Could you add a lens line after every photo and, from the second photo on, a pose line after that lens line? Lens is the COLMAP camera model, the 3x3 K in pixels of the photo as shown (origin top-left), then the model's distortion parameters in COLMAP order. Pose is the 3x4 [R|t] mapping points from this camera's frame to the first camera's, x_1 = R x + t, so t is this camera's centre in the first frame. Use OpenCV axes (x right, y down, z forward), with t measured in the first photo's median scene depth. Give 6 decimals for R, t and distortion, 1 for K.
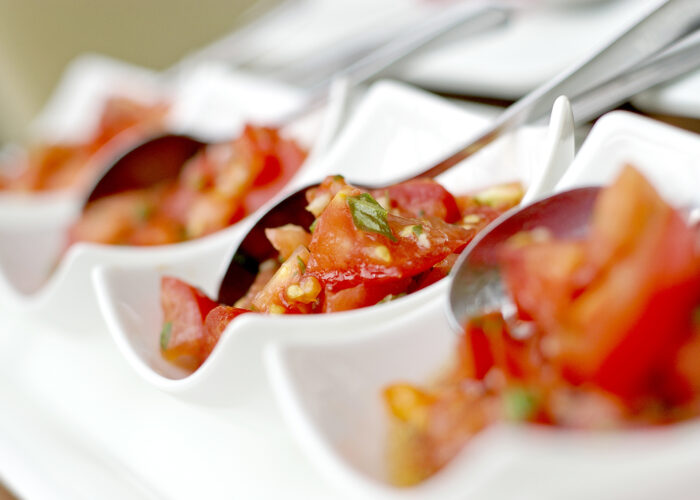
lens RADIAL K [[2001.5, 0, 350.0], [0, 2001.5, 250.0], [0, 0, 1]] dist [0.044038, 0.922656]
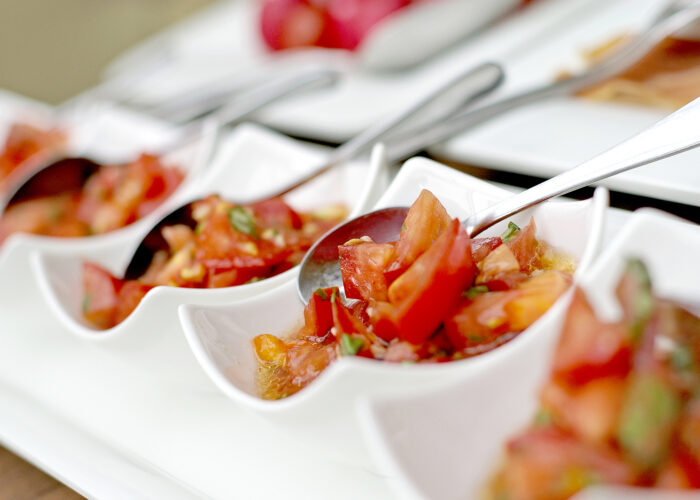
lens RADIAL K [[2001.5, 0, 350.0], [0, 2001.5, 250.0], [0, 0, 1]] dist [0.044038, 0.922656]
pose [[0.993122, 0.041101, 0.109629, -0.068666], [-0.039466, 0.999075, -0.017047, 0.023859], [-0.110228, 0.012603, 0.993826, -0.412200]]
